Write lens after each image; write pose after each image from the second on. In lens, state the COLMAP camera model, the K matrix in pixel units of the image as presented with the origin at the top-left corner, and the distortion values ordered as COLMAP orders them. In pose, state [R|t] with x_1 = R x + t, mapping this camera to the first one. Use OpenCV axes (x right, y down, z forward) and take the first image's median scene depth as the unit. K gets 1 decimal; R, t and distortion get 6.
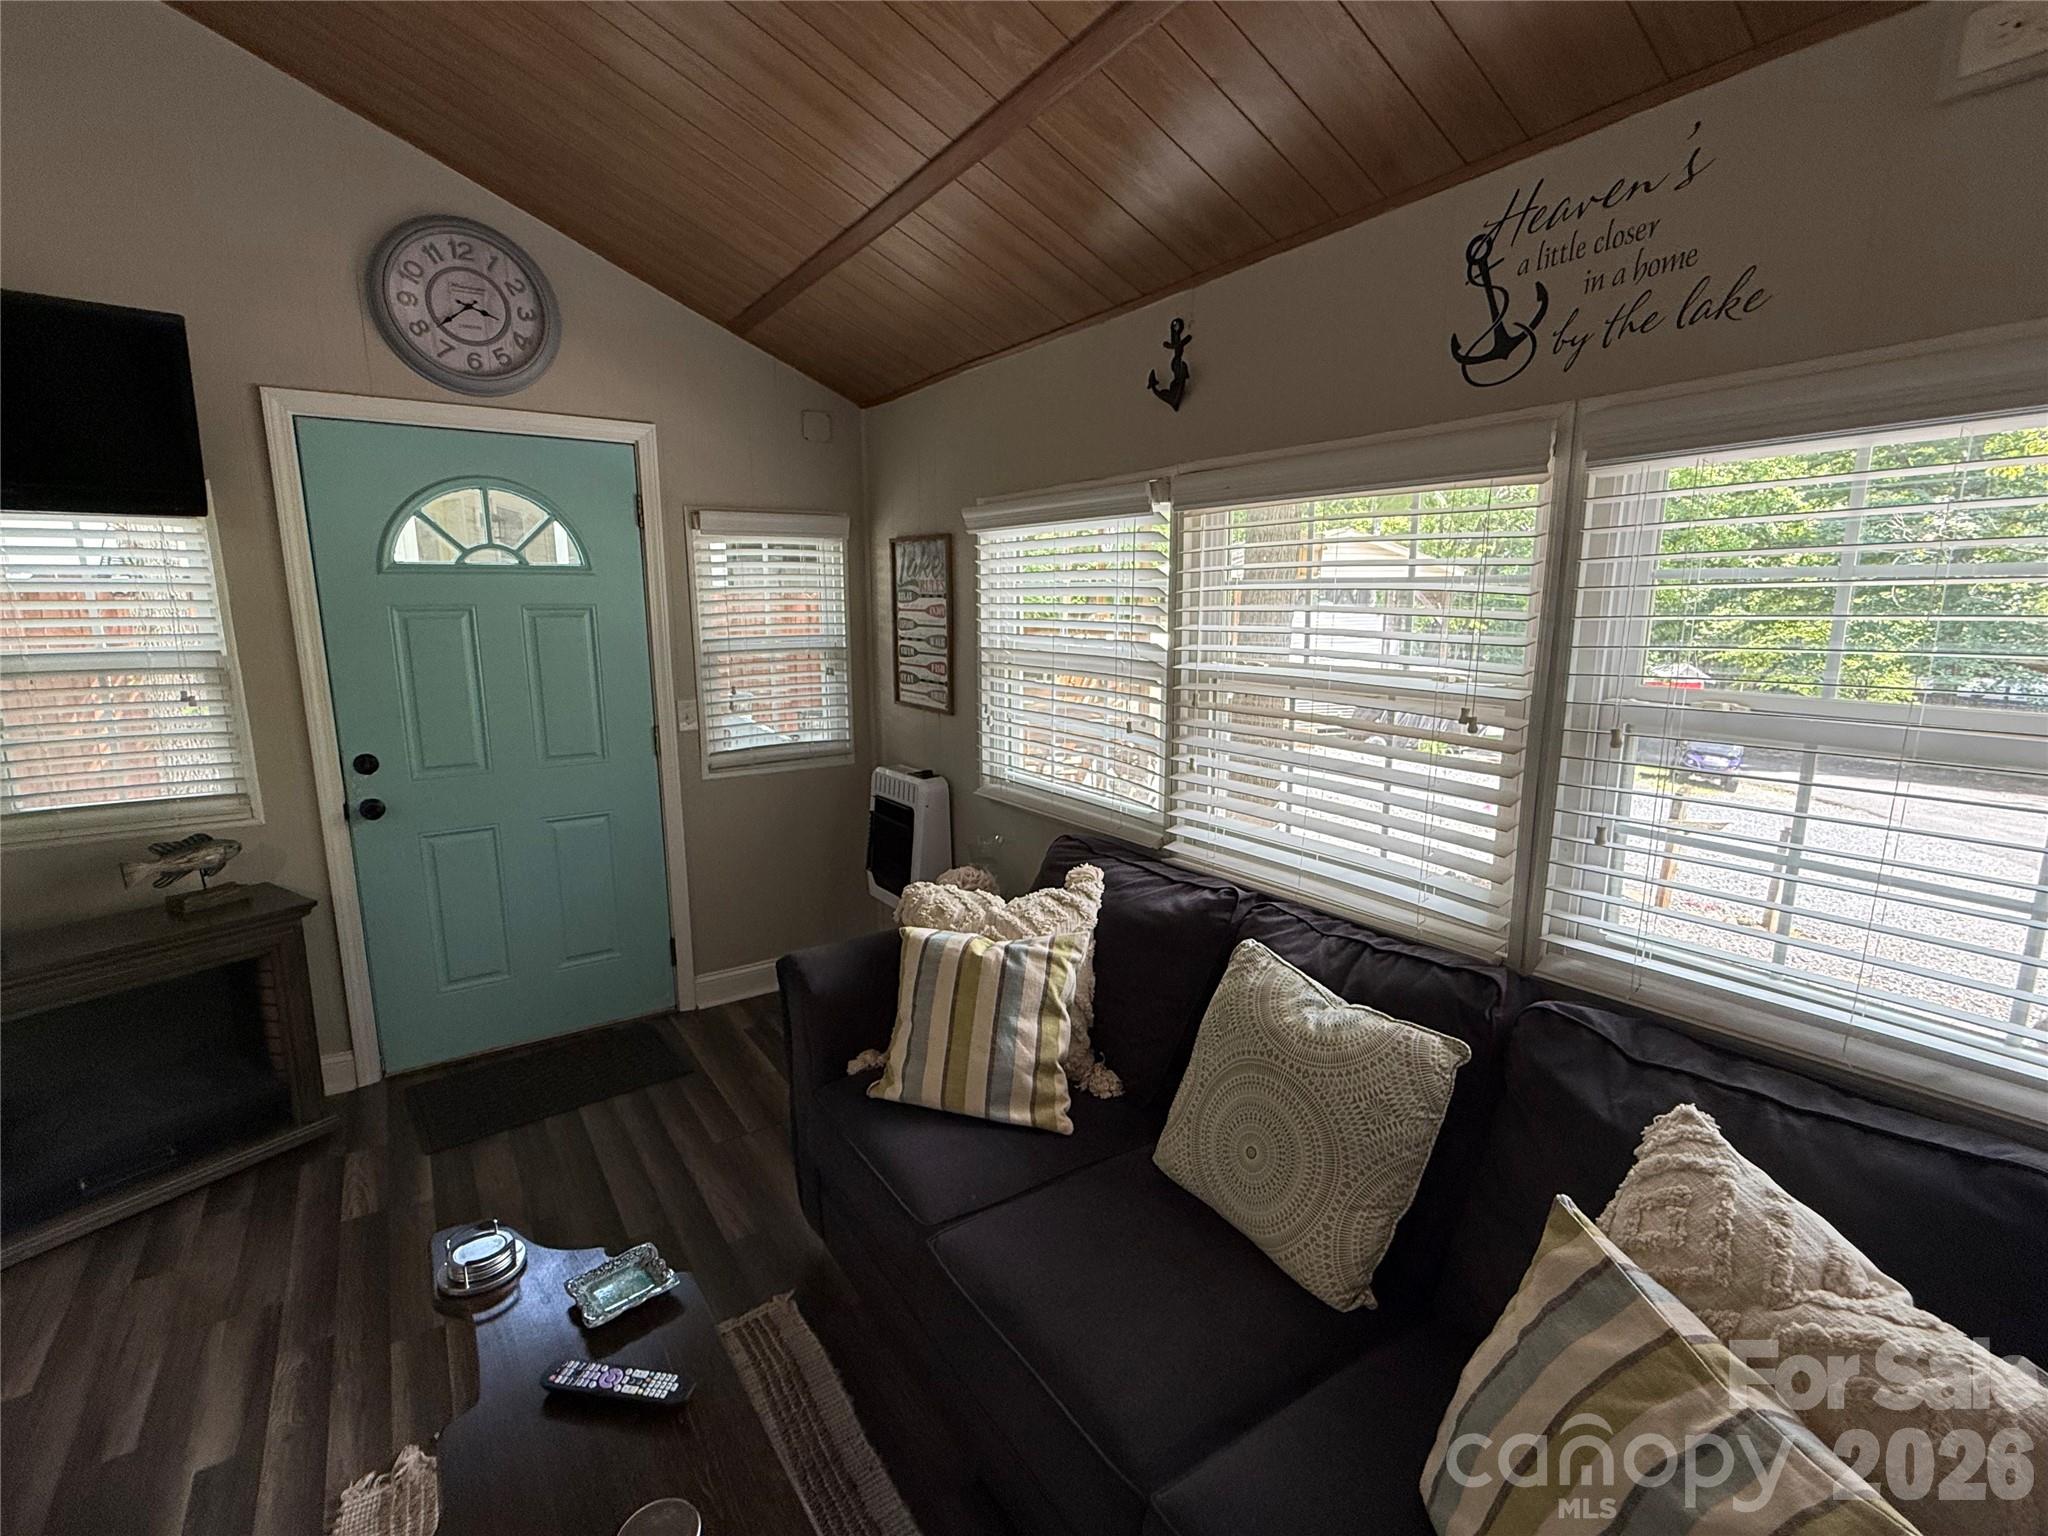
lens RADIAL K [[934.5, 0, 1024.4], [0, 934.5, 768.8], [0, 0, 1]] dist [0.000168, 0.000740]
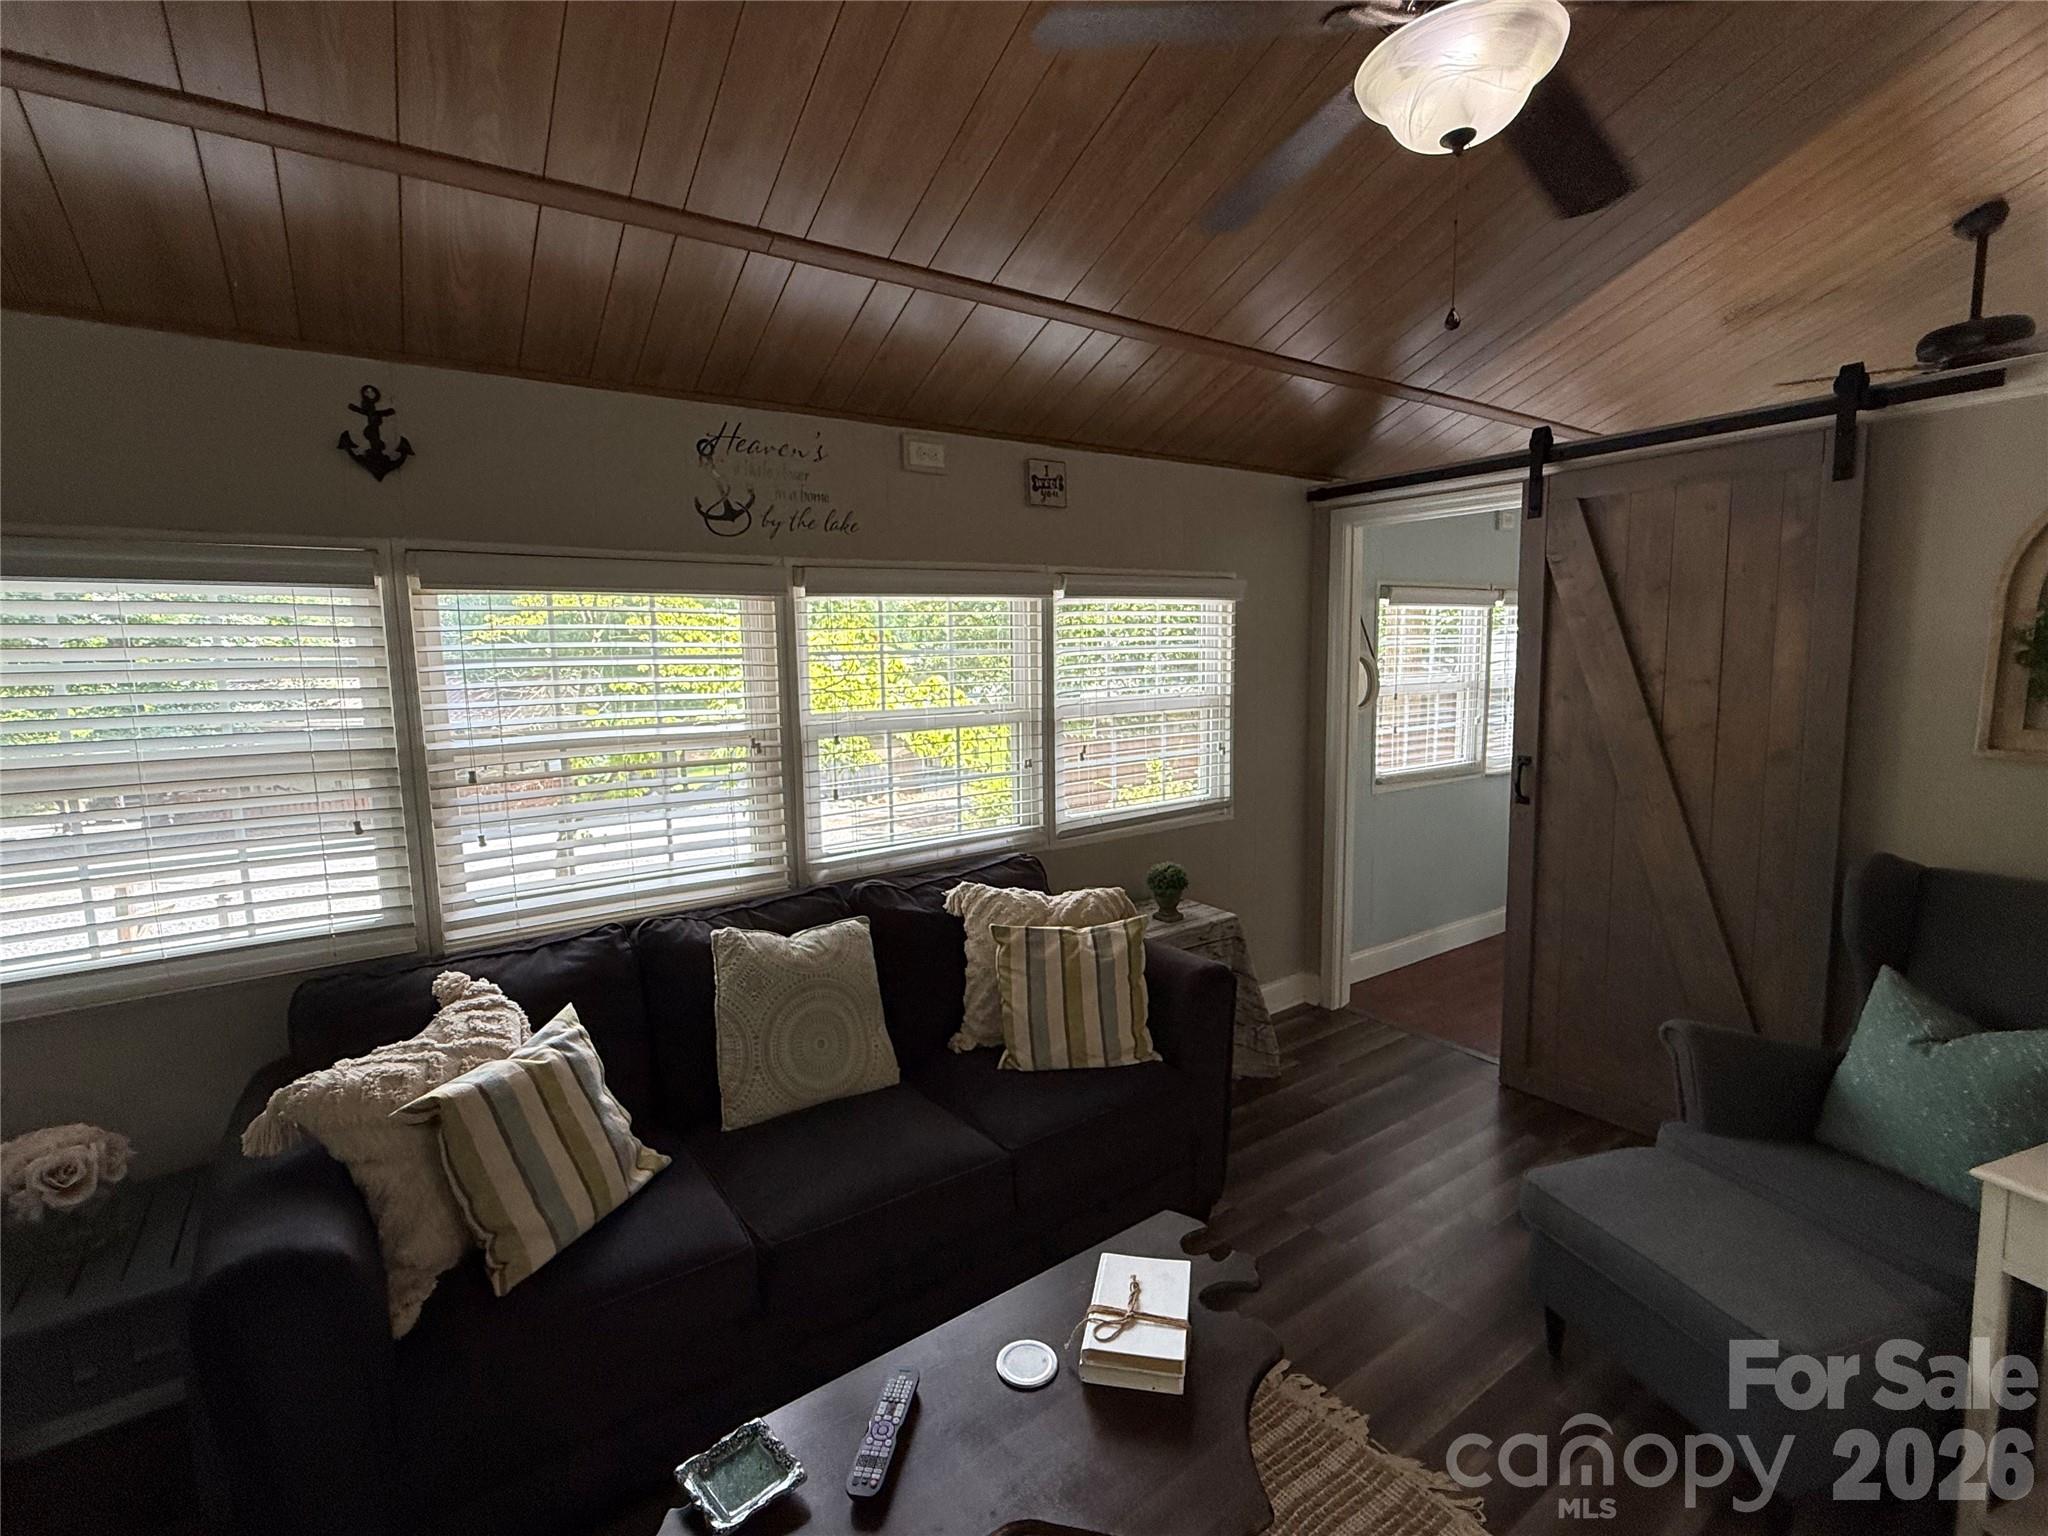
lens RADIAL K [[934.5, 0, 1025.6], [0, 934.5, 770.1], [0, 0, 1]] dist [0.000168, 0.000740]
pose [[-0.016706, -0.124928, 0.992025, -0.841669], [0.201578, 0.971370, 0.125722, -0.090778], [-0.979330, 0.202071, 0.008955, 0.424147]]
